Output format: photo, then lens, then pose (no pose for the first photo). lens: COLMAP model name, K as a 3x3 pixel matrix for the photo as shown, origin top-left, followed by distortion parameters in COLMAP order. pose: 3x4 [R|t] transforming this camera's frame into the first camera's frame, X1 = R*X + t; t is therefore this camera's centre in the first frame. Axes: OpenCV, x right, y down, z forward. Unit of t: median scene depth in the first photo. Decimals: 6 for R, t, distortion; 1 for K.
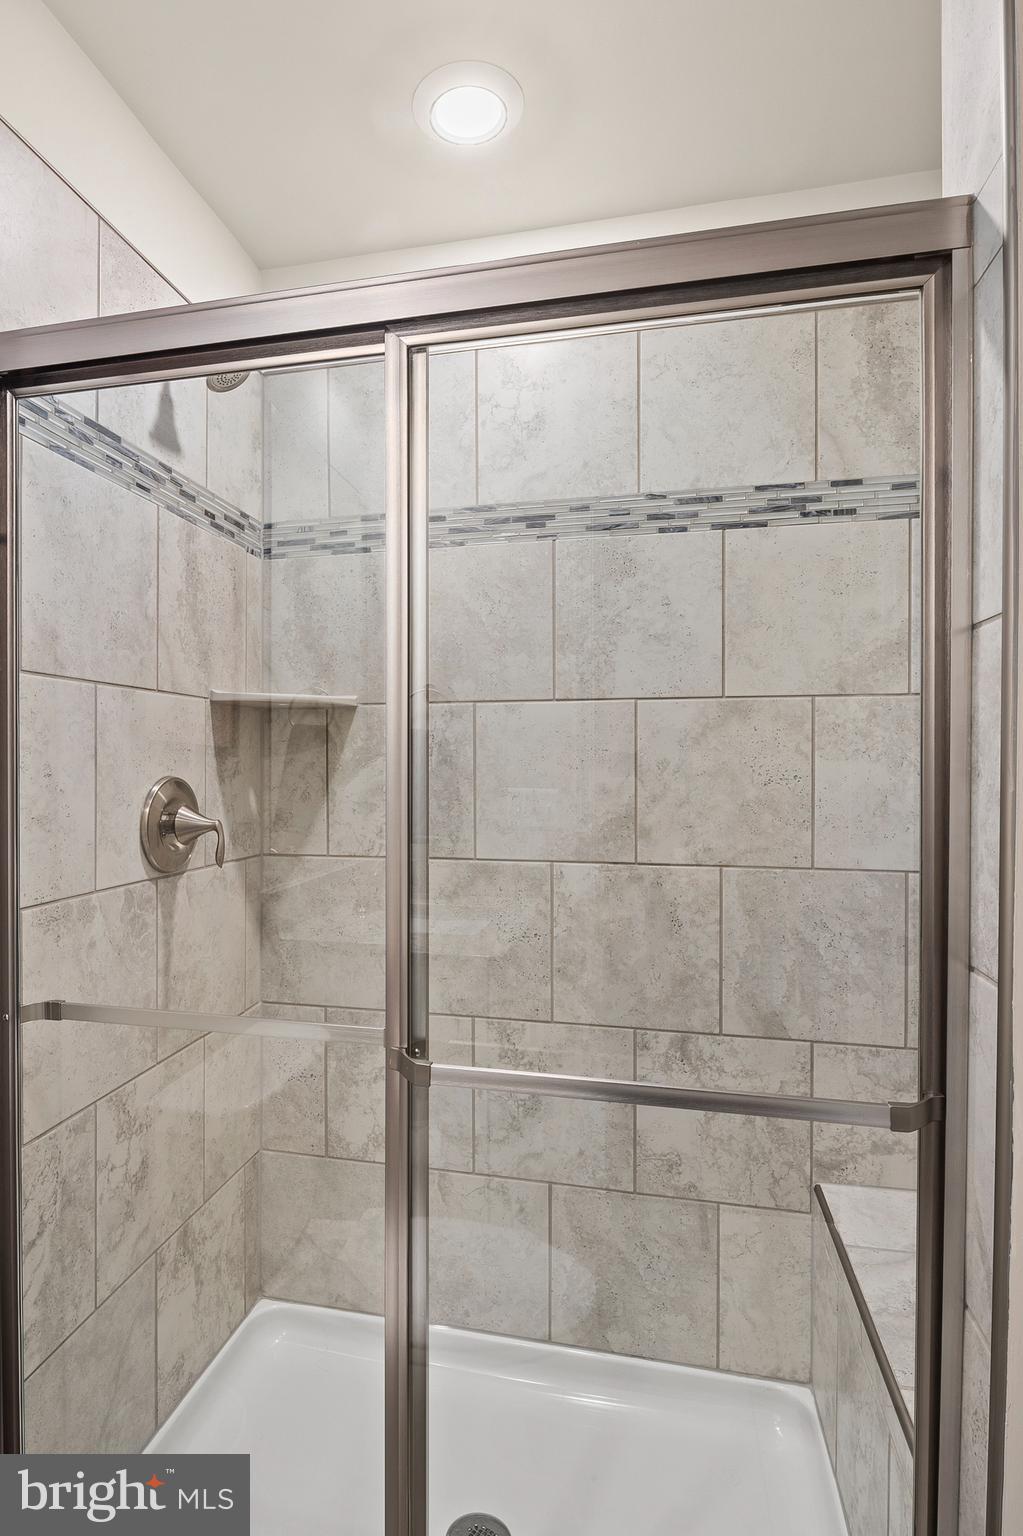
lens RADIAL K [[842.1, 0, 456.6], [0, 842.1, 771.7], [0, 0, 1]] dist [-0.003027, -0.001536]
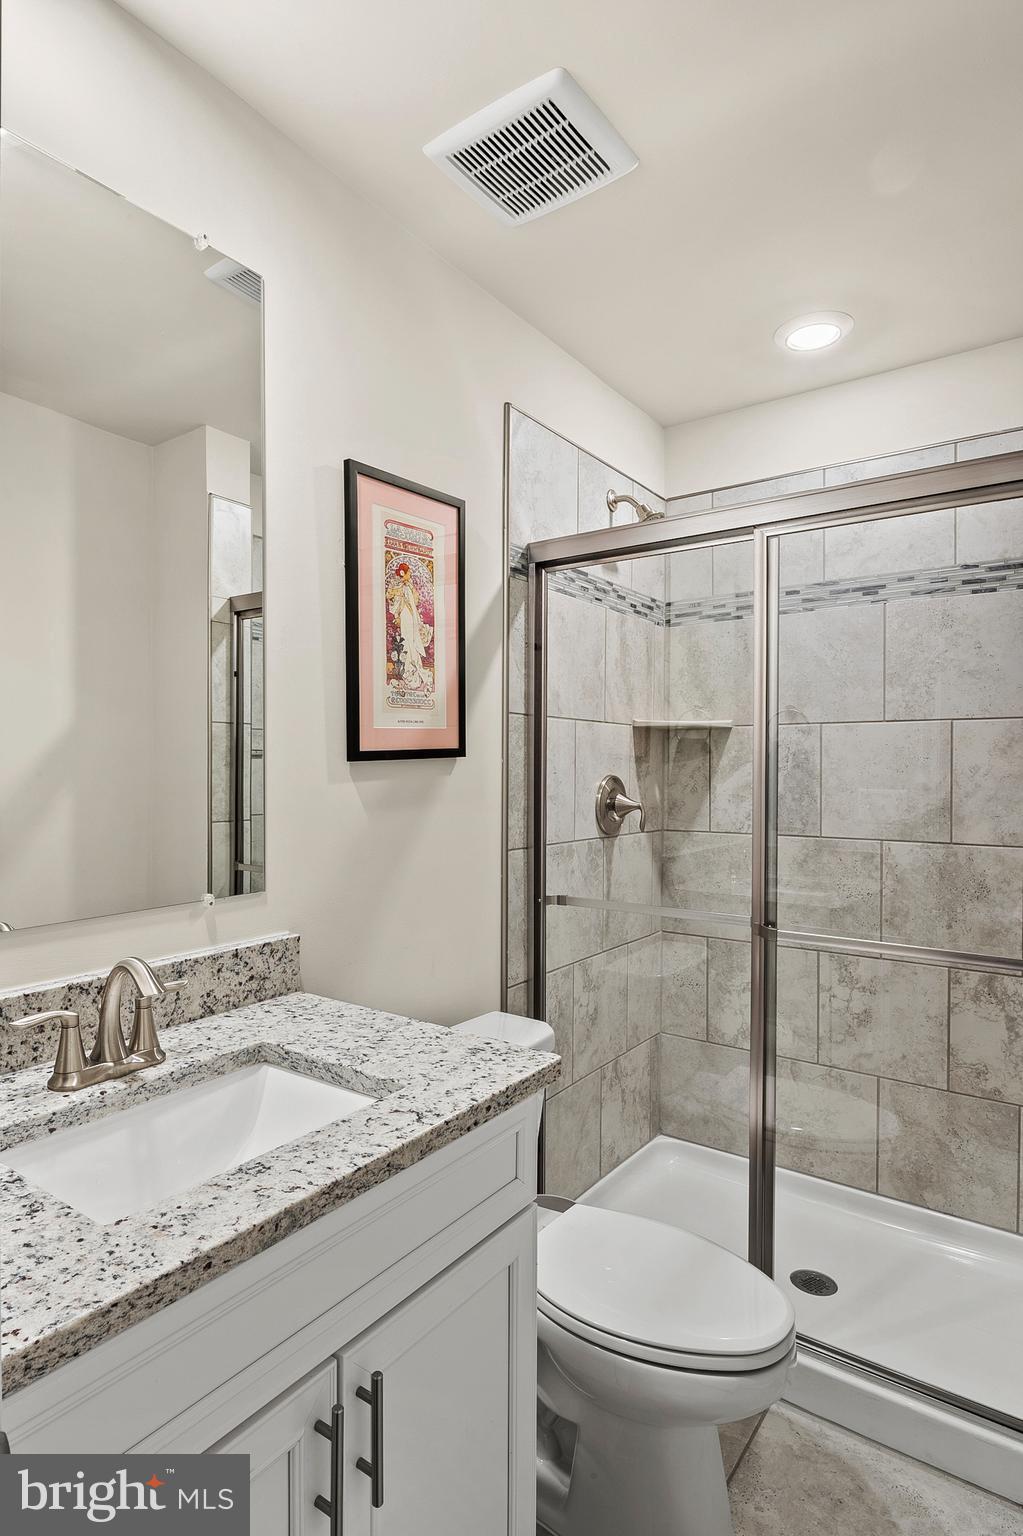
lens RADIAL K [[842.1, 0, 456.6], [0, 842.1, 771.7], [0, 0, 1]] dist [-0.003027, -0.001536]
pose [[0.911945, 0.005592, -0.410274, 0.044938], [-0.008371, 0.999953, -0.004979, 0.008782], [0.410227, 0.007975, 0.911949, -0.527038]]
